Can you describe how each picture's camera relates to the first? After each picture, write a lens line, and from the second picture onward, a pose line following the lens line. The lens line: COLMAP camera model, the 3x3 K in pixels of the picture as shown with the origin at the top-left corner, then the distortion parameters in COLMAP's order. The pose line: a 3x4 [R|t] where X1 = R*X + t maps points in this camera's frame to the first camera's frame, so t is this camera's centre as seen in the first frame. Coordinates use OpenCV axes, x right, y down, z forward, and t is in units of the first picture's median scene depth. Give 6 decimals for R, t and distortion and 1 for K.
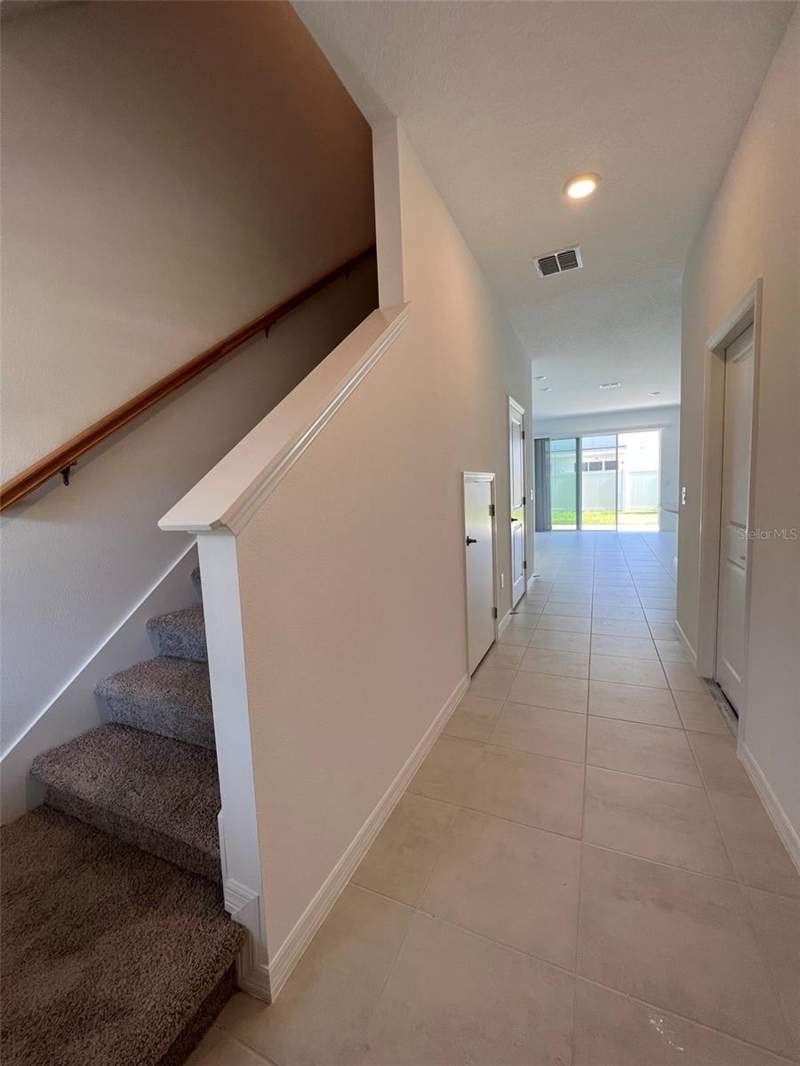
lens RADIAL K [[427.9, 0, 400.0], [0, 427.9, 533.0], [0, 0, 1]] dist [-0.010283, 0.000120]
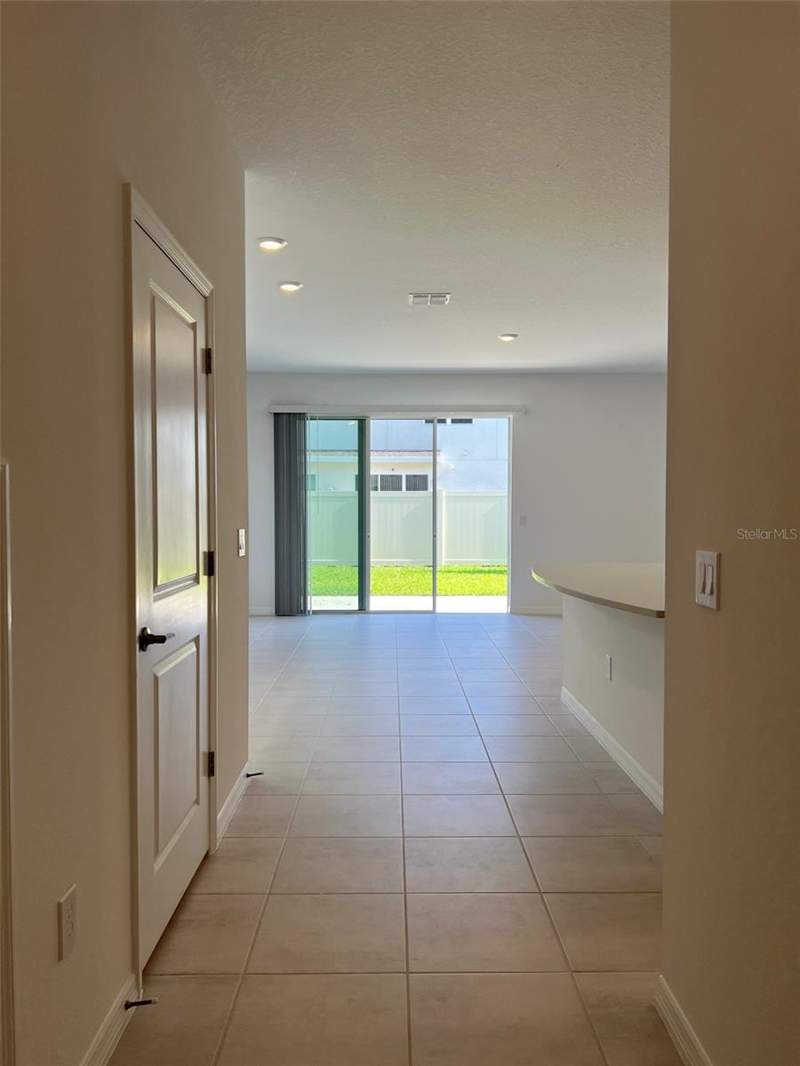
lens RADIAL K [[822.7, 0, 400.0], [0, 822.7, 533.0], [0, 0, 1]] dist [0.041634, -0.003817]
pose [[0.903936, 0.032598, 0.426425, 0.060892], [0.002465, 0.996677, -0.081417, -0.018356], [-0.427662, 0.074647, 0.900851, 0.148740]]
